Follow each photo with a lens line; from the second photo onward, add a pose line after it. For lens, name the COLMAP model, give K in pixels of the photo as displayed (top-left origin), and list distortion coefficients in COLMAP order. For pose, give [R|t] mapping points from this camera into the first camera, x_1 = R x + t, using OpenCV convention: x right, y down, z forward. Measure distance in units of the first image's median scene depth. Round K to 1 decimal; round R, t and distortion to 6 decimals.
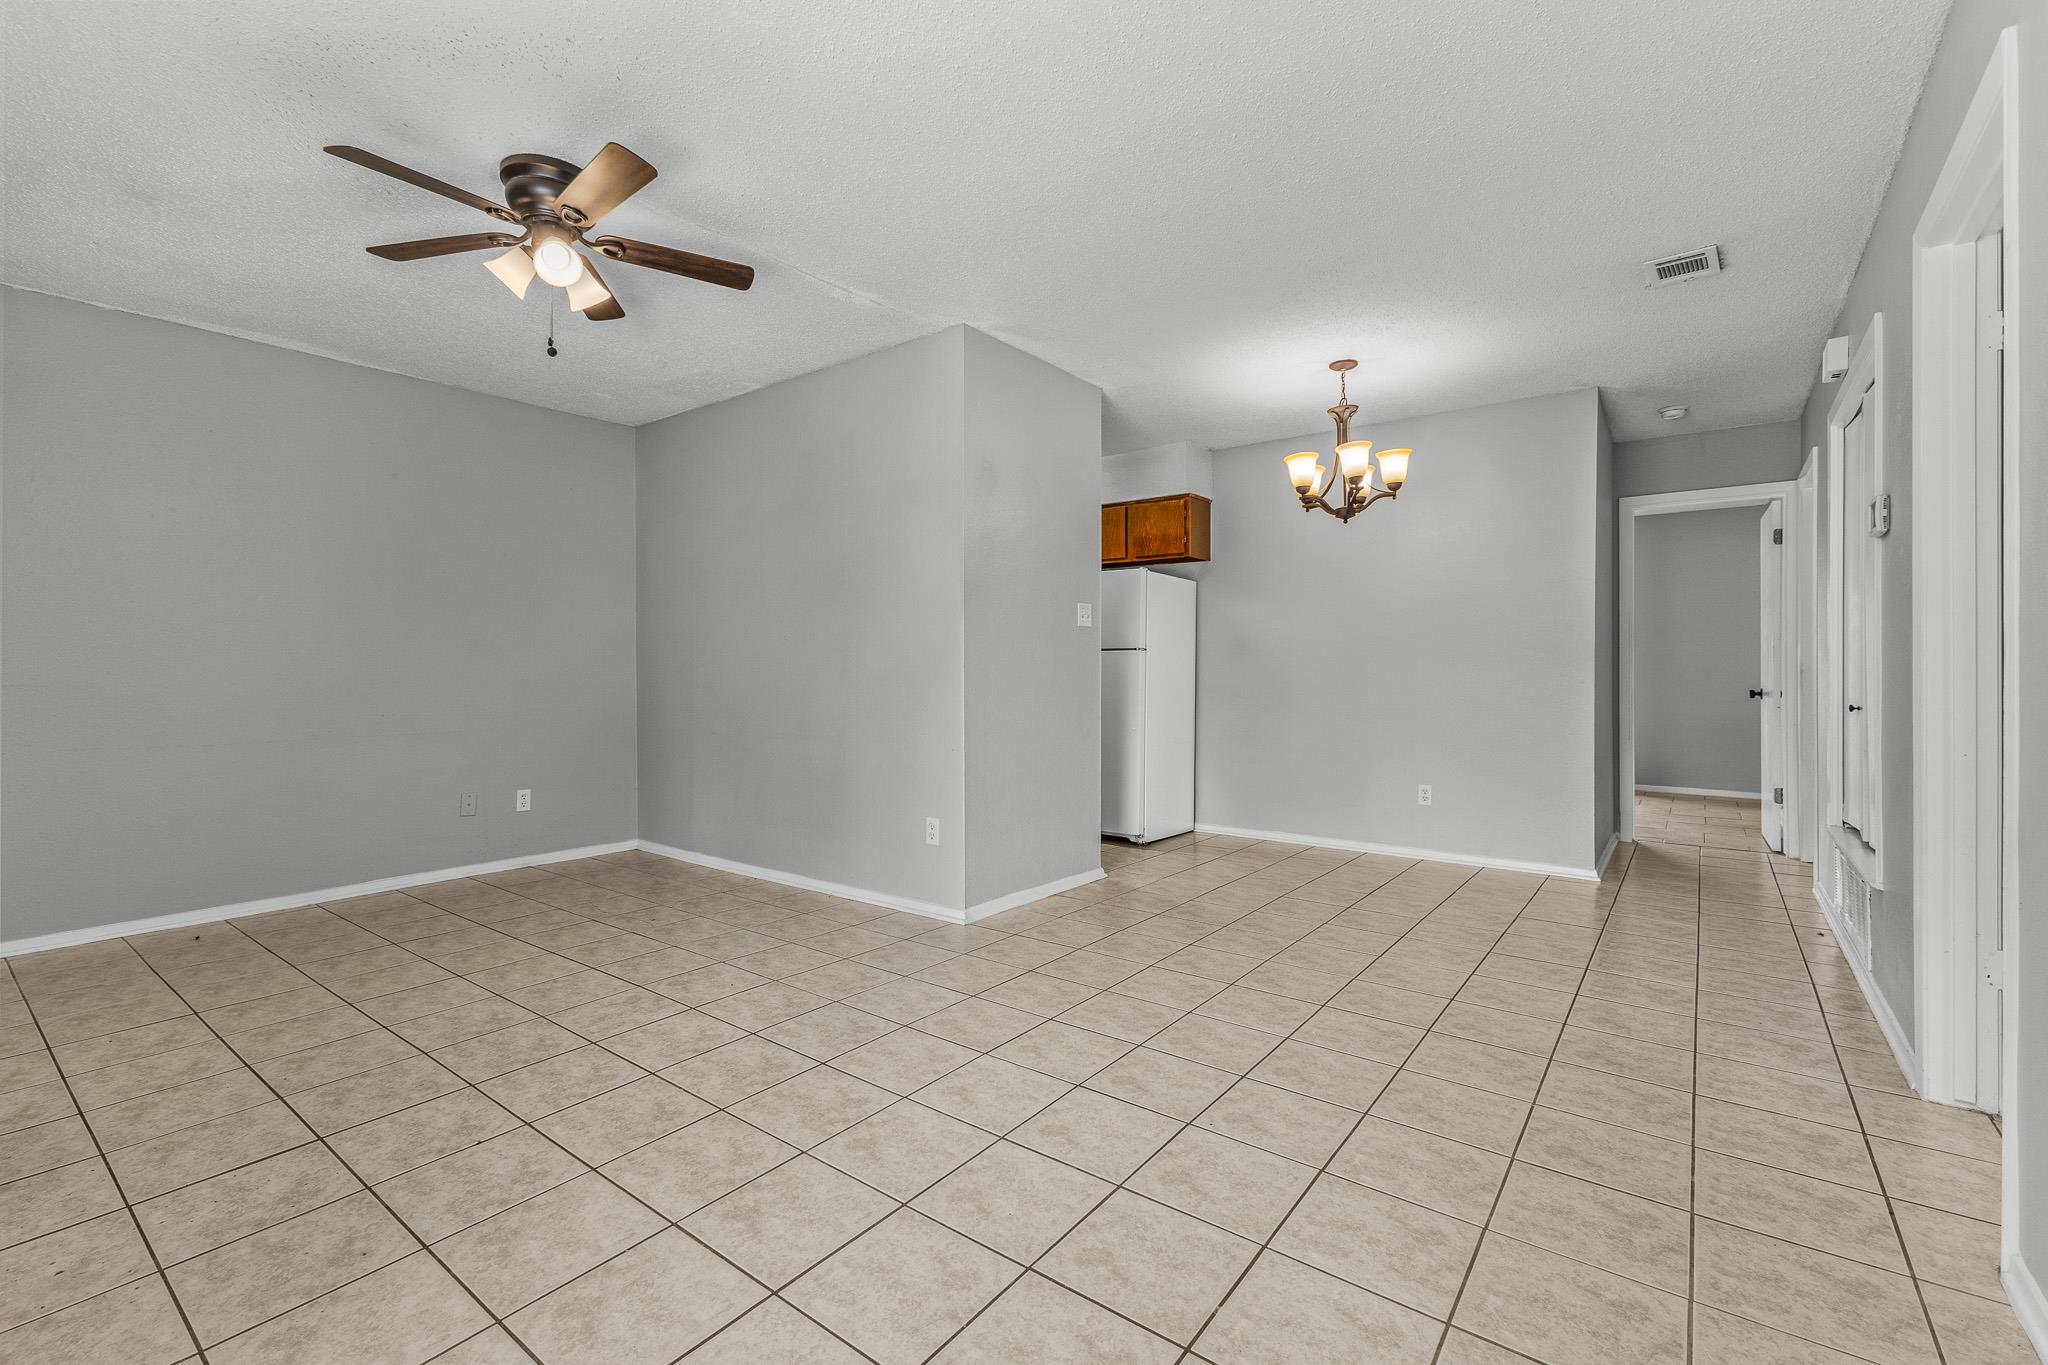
lens RADIAL K [[883.5, 0, 1024.9], [0, 883.5, 669.2], [0, 0, 1]] dist [0.010707, -0.002690]
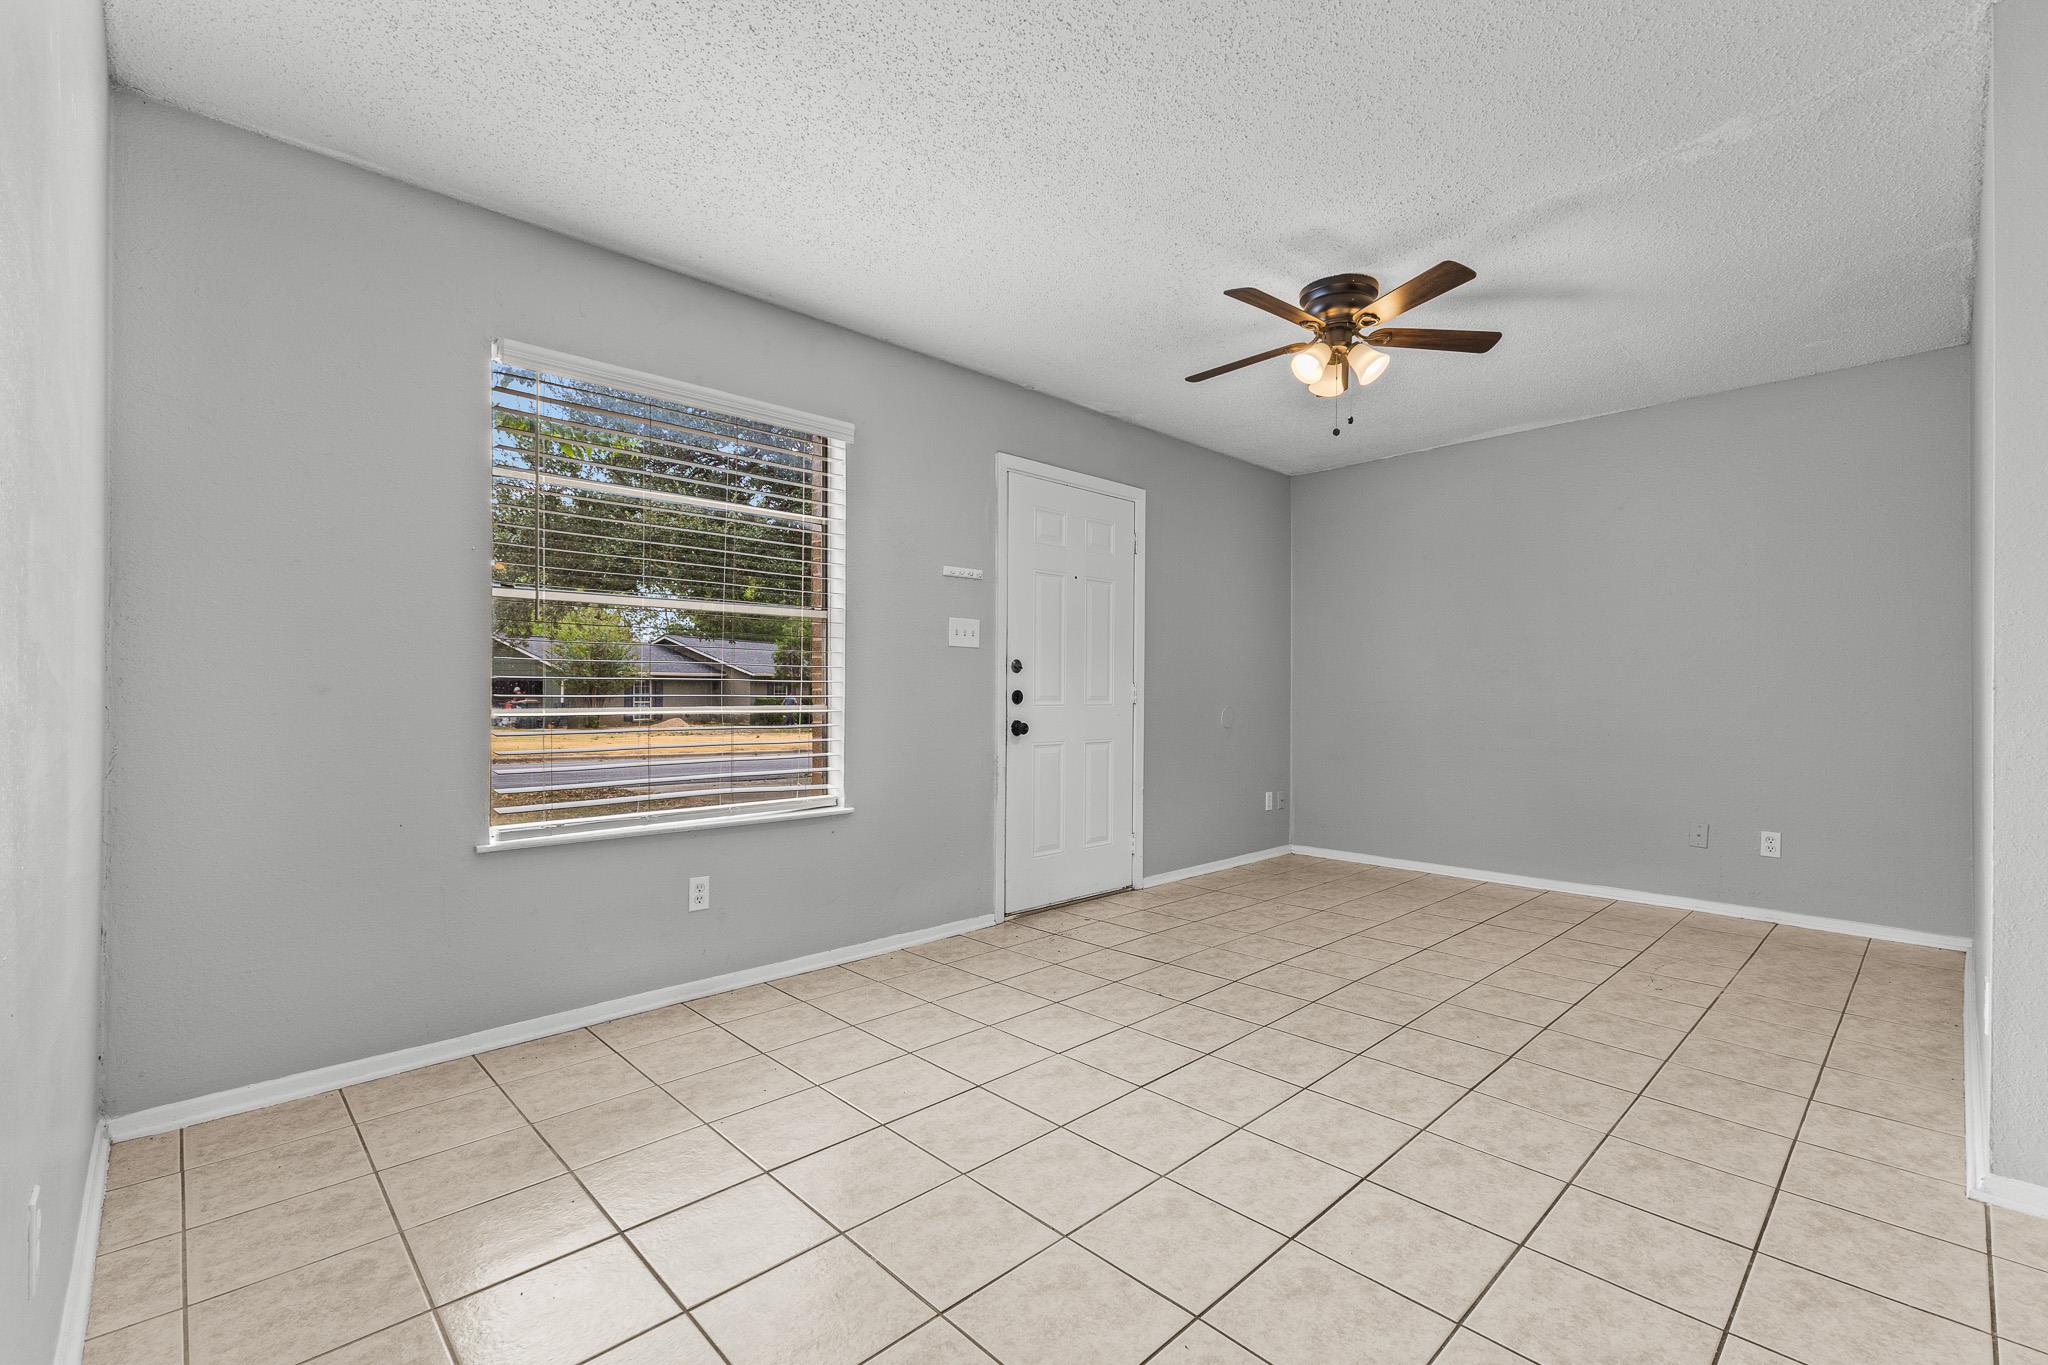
lens RADIAL K [[883.5, 0, 1020.6], [0, 883.5, 685.3], [0, 0, 1]] dist [0.010707, -0.002690]
pose [[-0.158194, -0.006161, -0.987389, 0.426439], [-0.000288, 0.999981, -0.006193, -0.000193], [0.987408, -0.000695, -0.158193, 0.445934]]
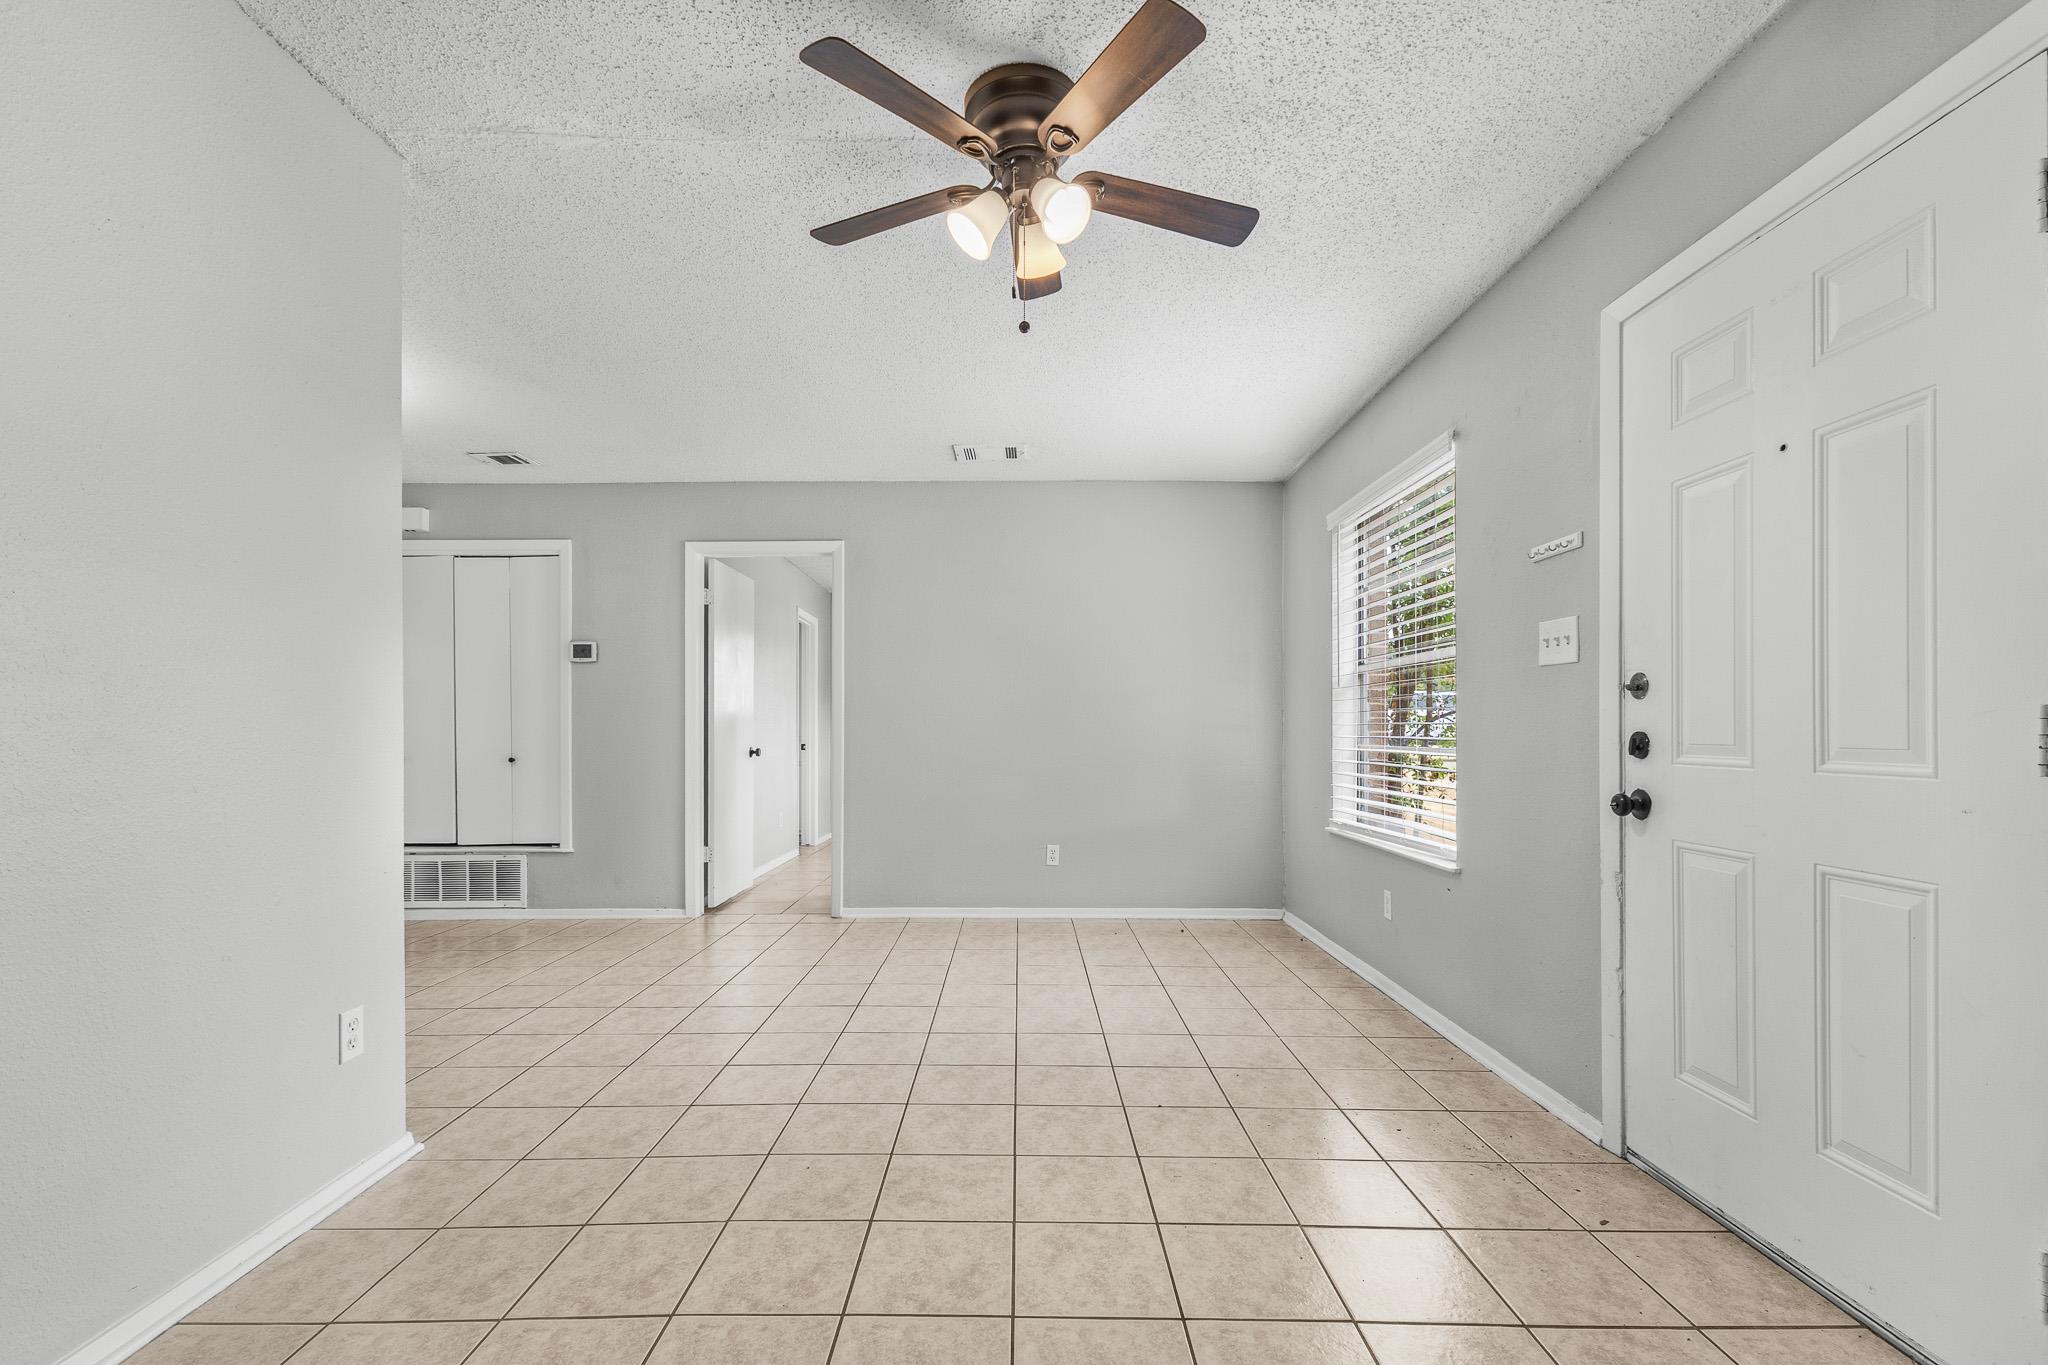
lens RADIAL K [[883.5, 0, 1023.9], [0, 883.5, 733.7], [0, 0, 1]] dist [0.010707, -0.002690]
pose [[-0.611260, 0.000406, 0.791430, -0.664735], [-0.000246, 1.000000, -0.000704, 0.000752], [-0.791430, -0.000625, -0.611259, 0.855740]]
